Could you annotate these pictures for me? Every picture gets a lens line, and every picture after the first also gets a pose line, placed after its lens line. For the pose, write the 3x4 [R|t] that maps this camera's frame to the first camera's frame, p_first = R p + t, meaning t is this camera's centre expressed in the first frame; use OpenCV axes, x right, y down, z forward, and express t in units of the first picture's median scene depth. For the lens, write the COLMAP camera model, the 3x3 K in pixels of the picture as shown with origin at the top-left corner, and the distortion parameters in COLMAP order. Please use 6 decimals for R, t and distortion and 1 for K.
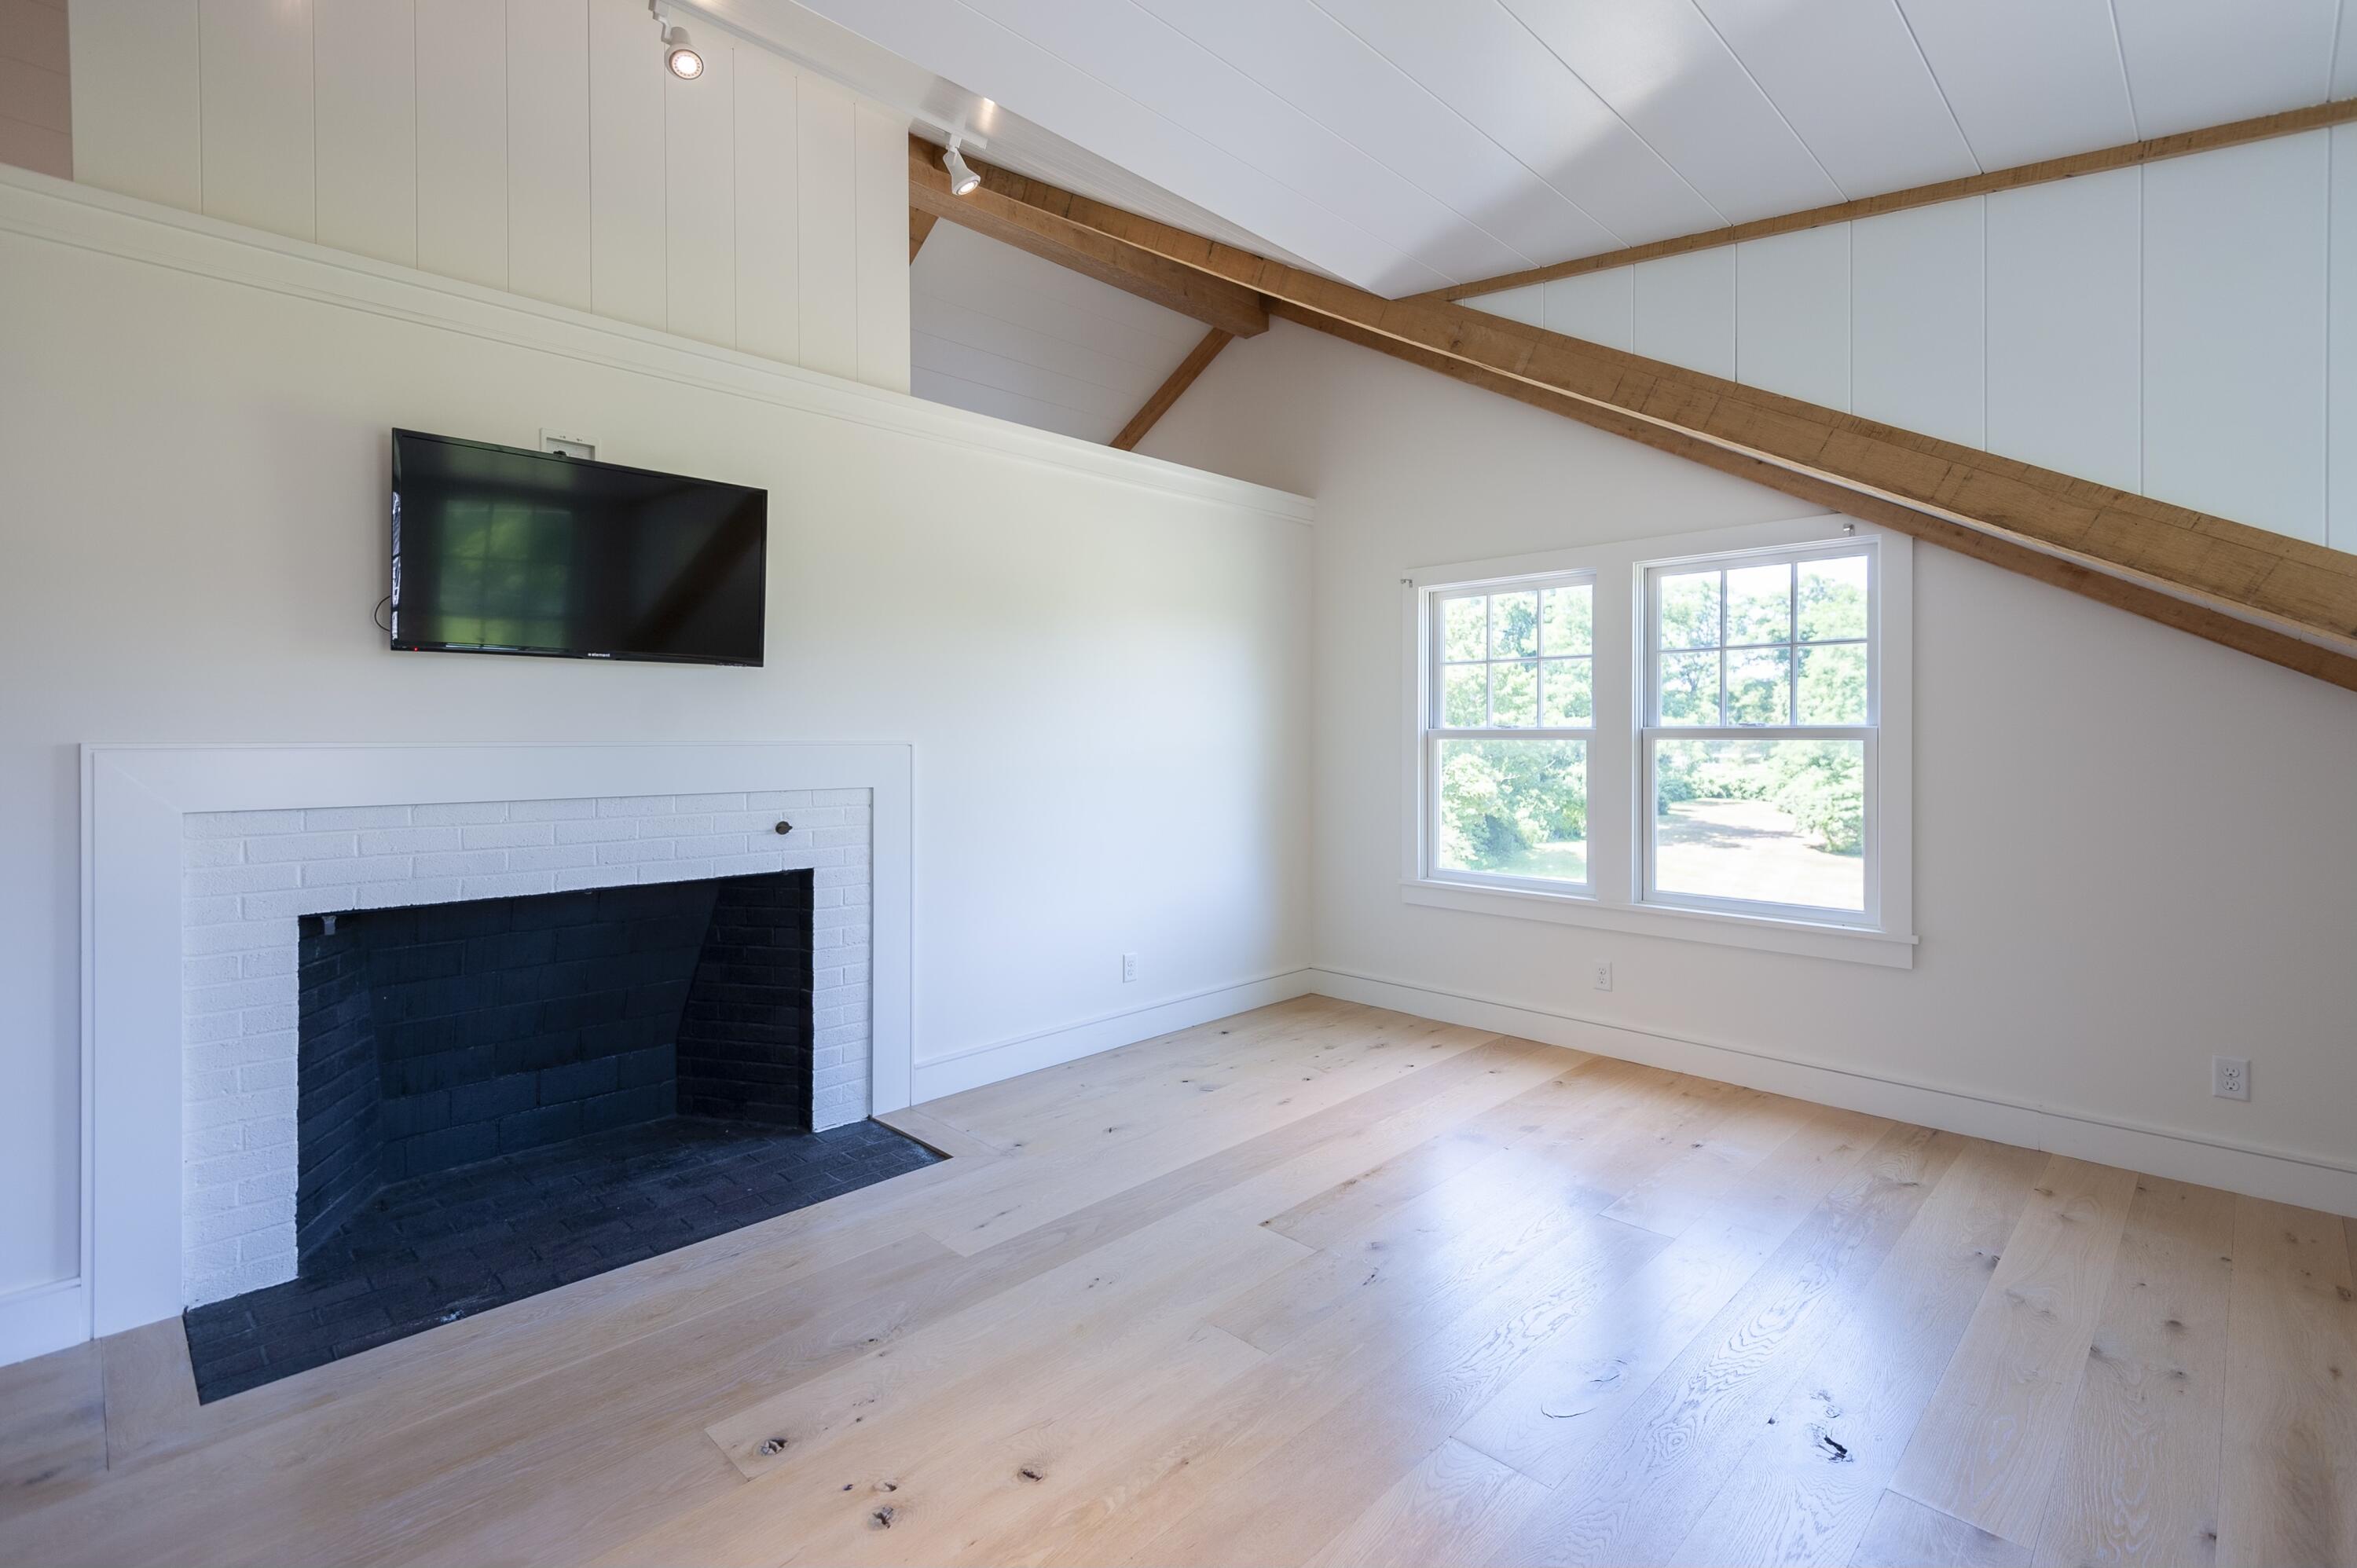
lens RADIAL K [[1078.2, 0, 1169.1], [0, 1078.2, 743.8], [0, 0, 1]] dist [0.028065, -0.010113]
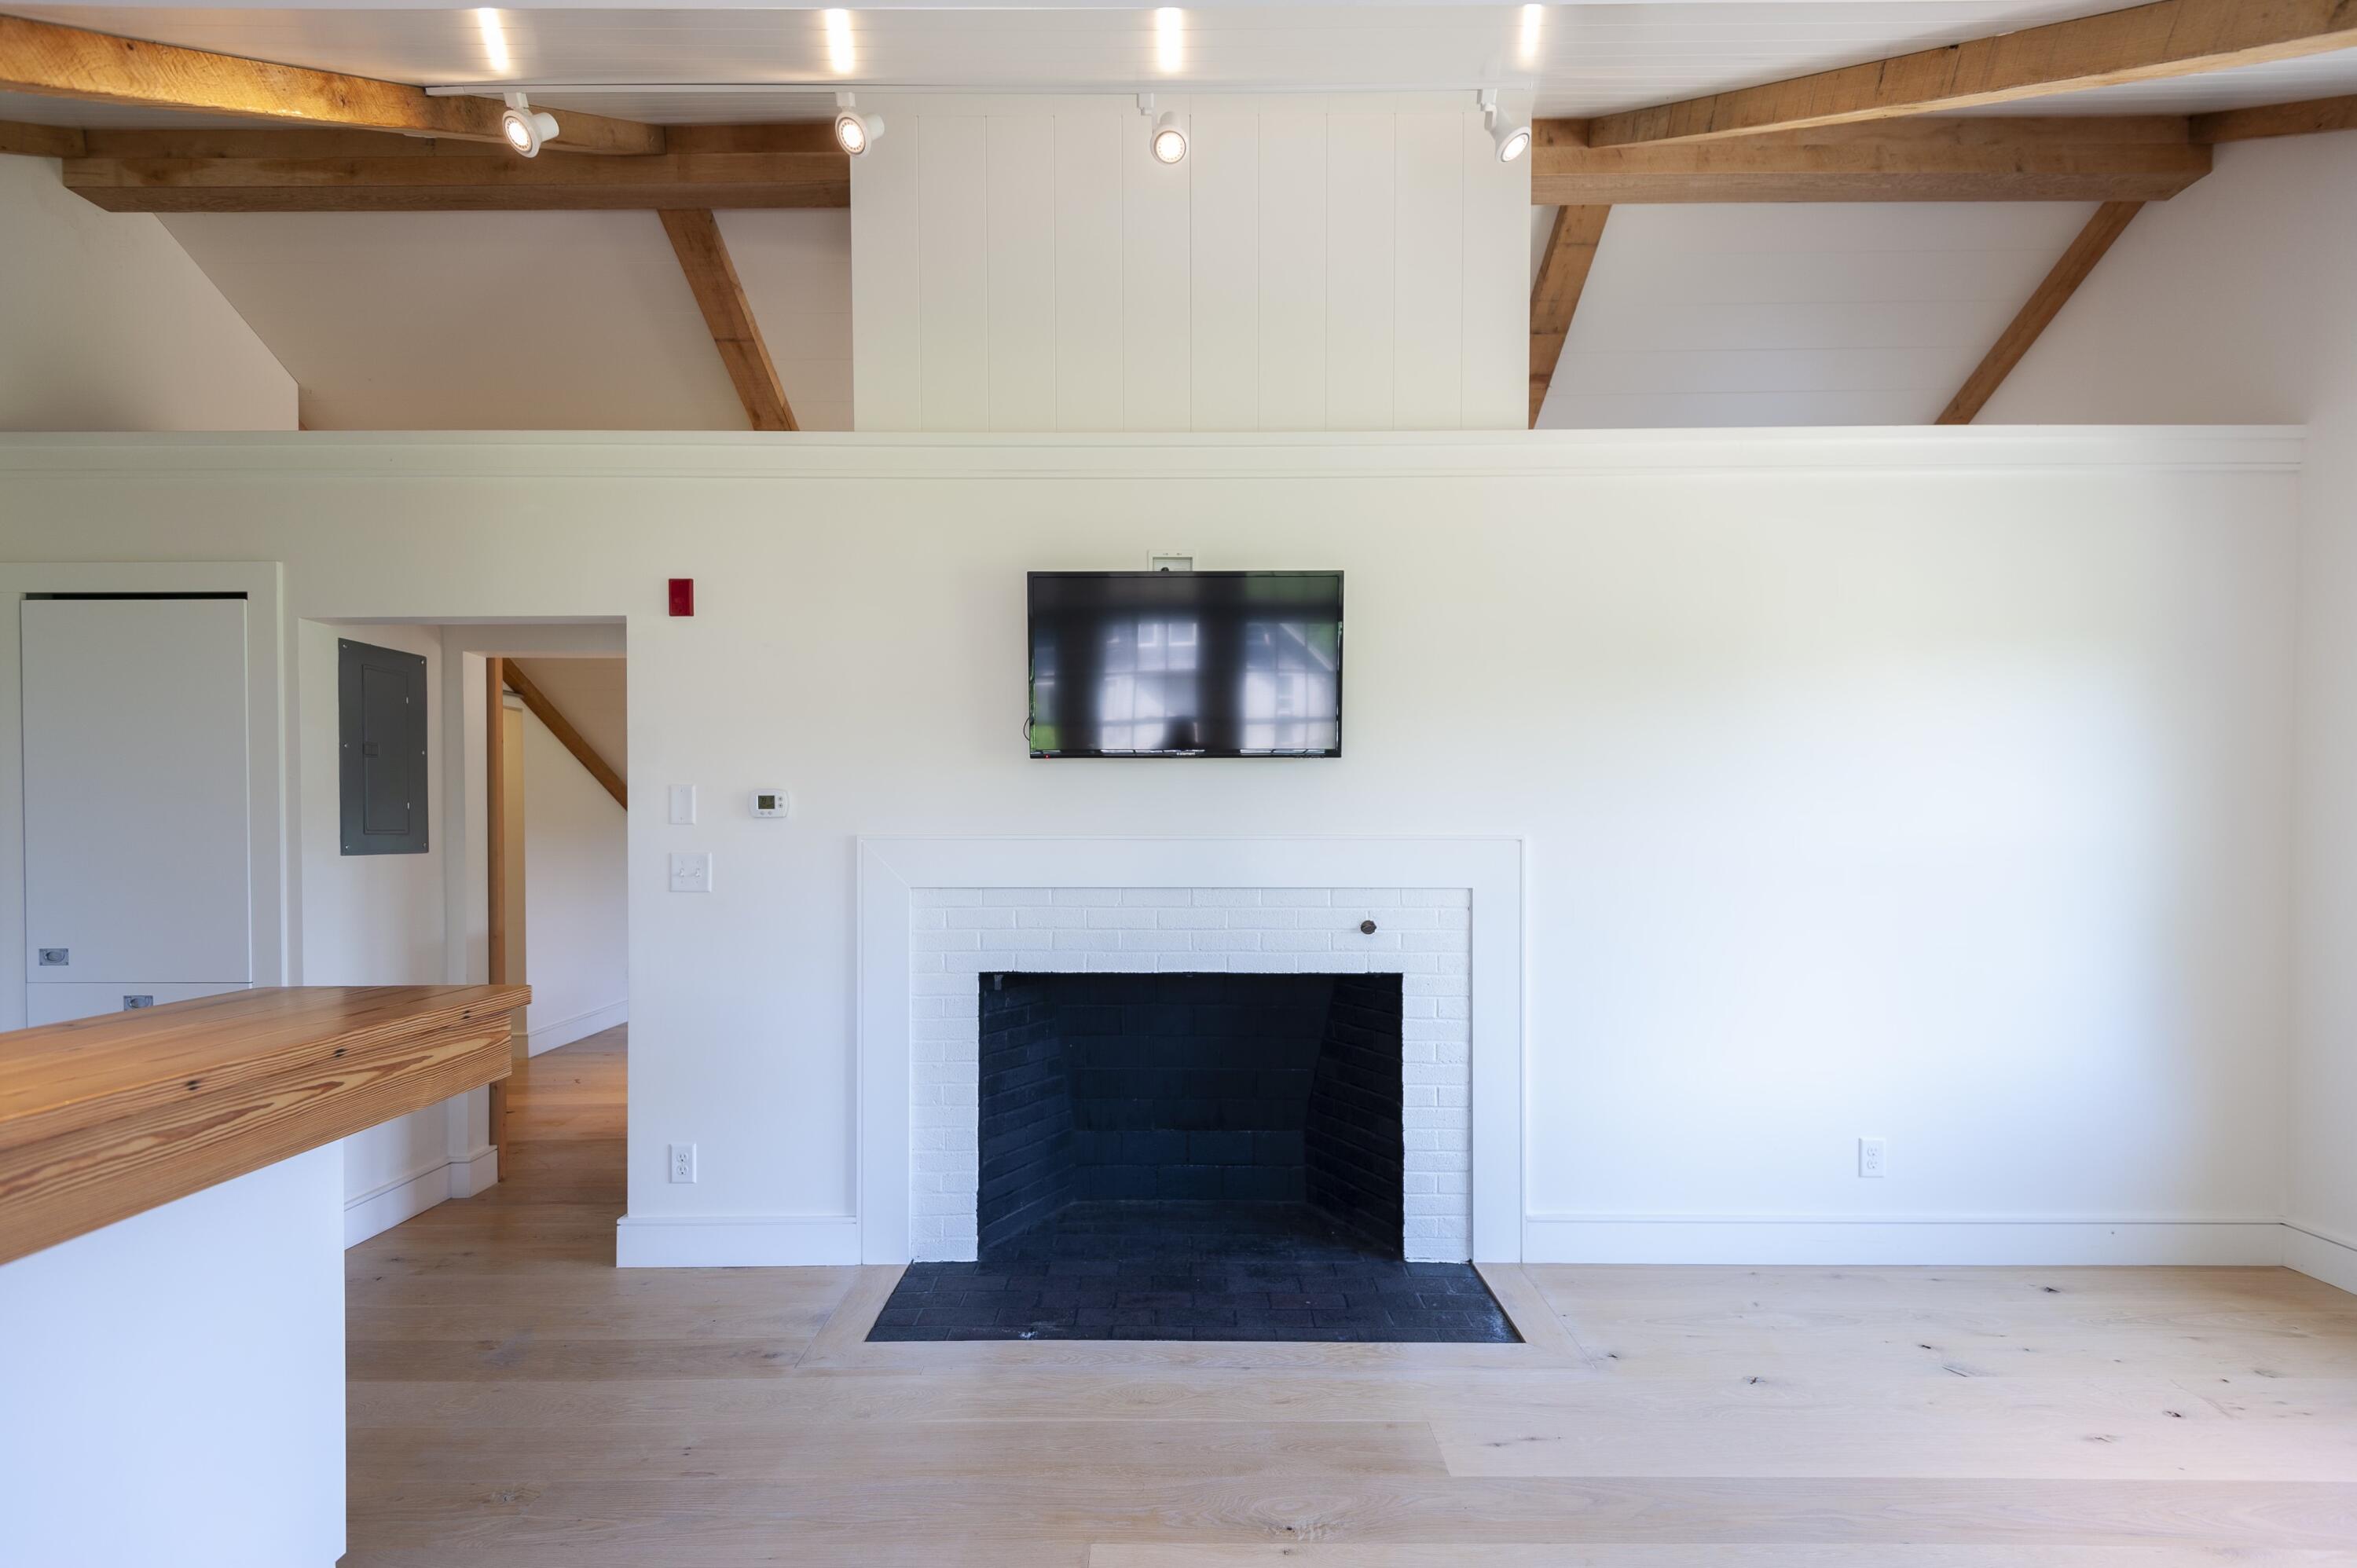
lens RADIAL K [[1078.2, 0, 1203.9], [0, 1078.2, 828.4], [0, 0, 1]] dist [0.028065, -0.010113]
pose [[0.705564, 0.005836, -0.708622, 0.208930], [-0.004701, 0.999983, 0.003555, -0.011015], [0.708631, 0.000823, 0.705579, 0.239610]]
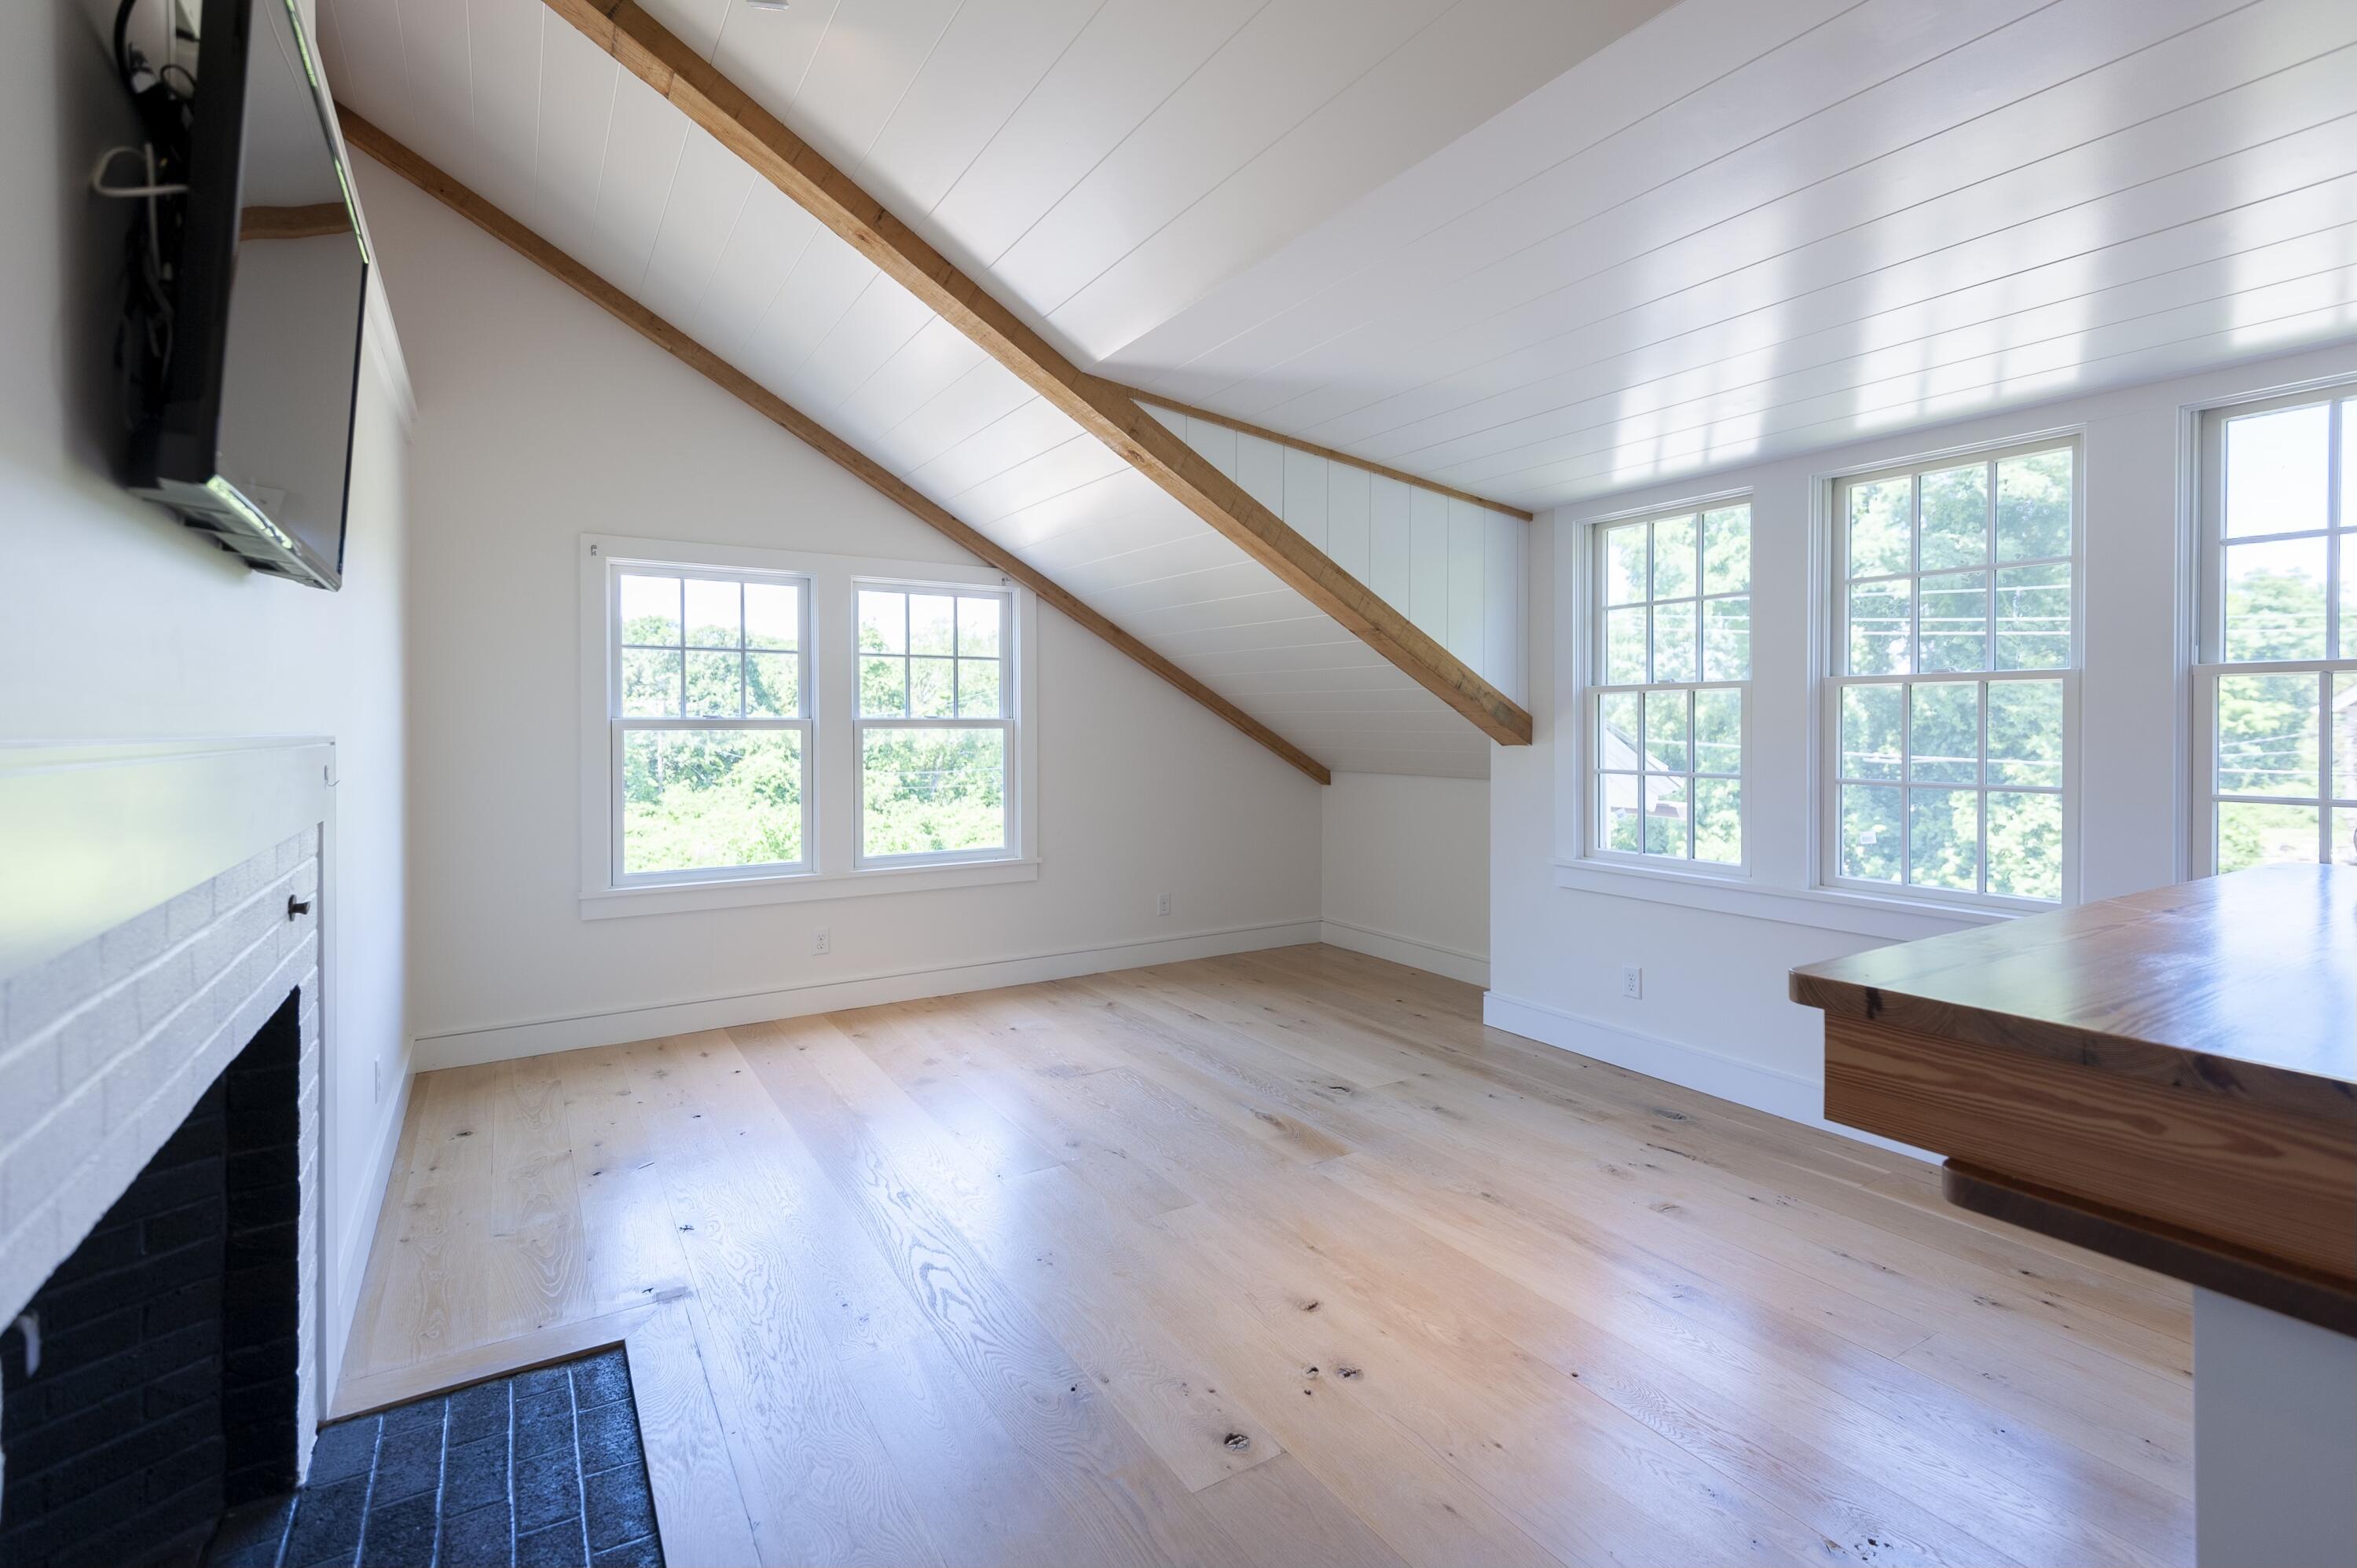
lens RADIAL K [[1078.2, 0, 1222.9], [0, 1078.2, 735.6], [0, 0, 1]] dist [0.028065, -0.010113]
pose [[0.204918, -0.010080, 0.978727, -0.807191], [0.011263, 0.999905, 0.007940, -0.002353], [-0.978714, 0.009396, 0.205012, 0.490260]]
